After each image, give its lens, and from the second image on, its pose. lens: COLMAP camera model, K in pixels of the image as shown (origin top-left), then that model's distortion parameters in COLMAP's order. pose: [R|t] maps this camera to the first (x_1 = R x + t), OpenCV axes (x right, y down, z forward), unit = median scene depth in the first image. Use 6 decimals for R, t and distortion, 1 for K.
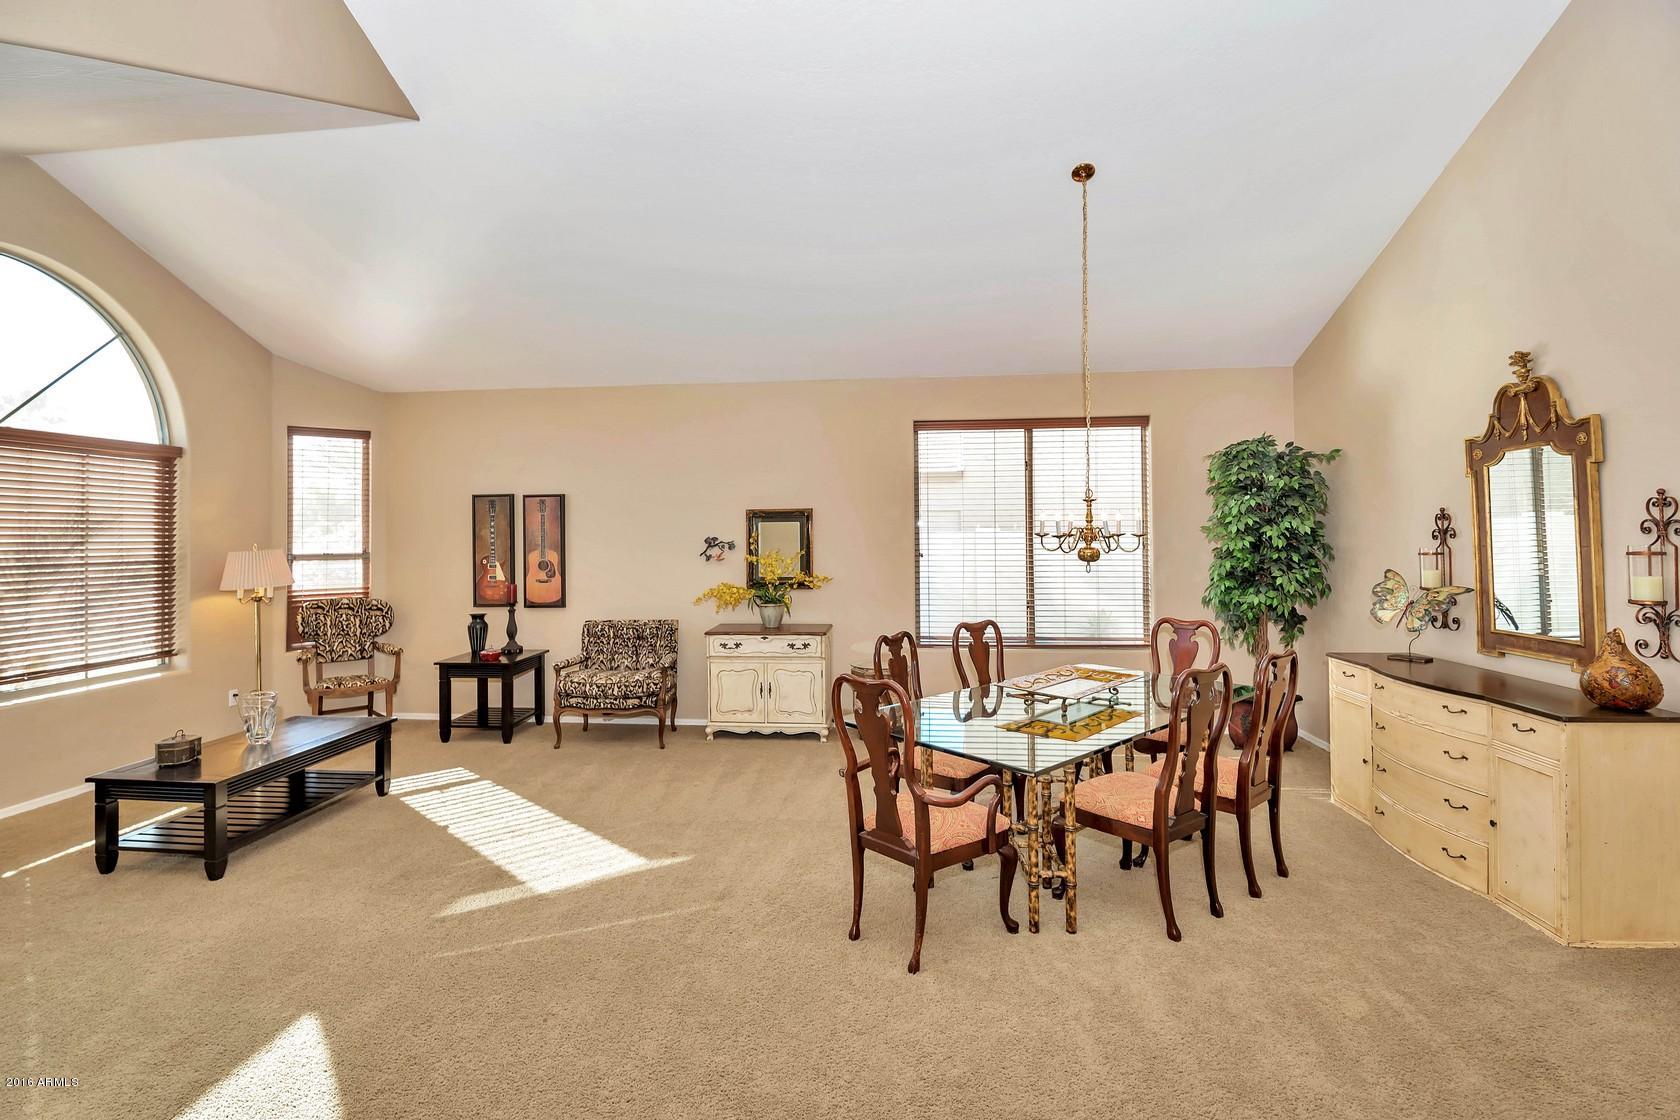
lens RADIAL K [[758.4, 0, 840.9], [0, 758.4, 538.5], [0, 0, 1]] dist [-0.006810, -0.000474]
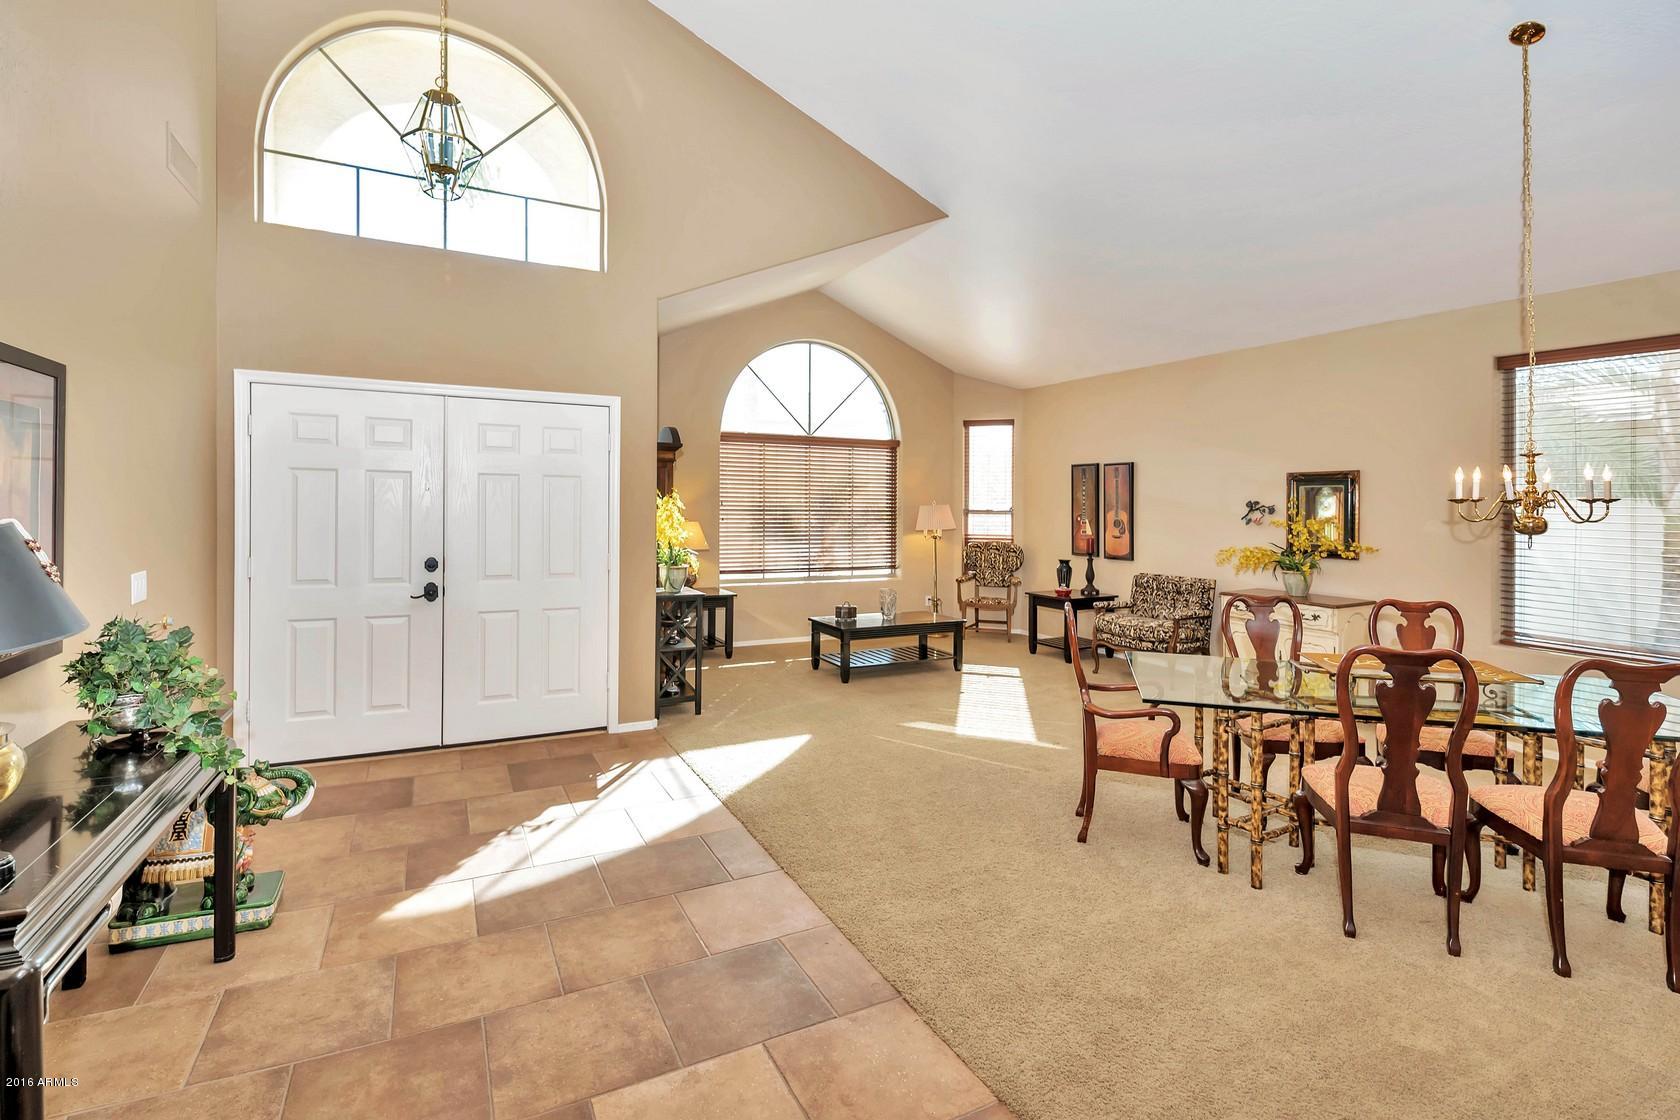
lens RADIAL K [[778.7, 0, 847.3], [0, 778.7, 552.1], [0, 0, 1]] dist [0.001963, -0.011103]
pose [[0.543835, 0.067233, -0.836495, 0.410282], [-0.020335, 0.997549, 0.066957, 0.007697], [0.838946, -0.019403, 0.543869, -0.006327]]
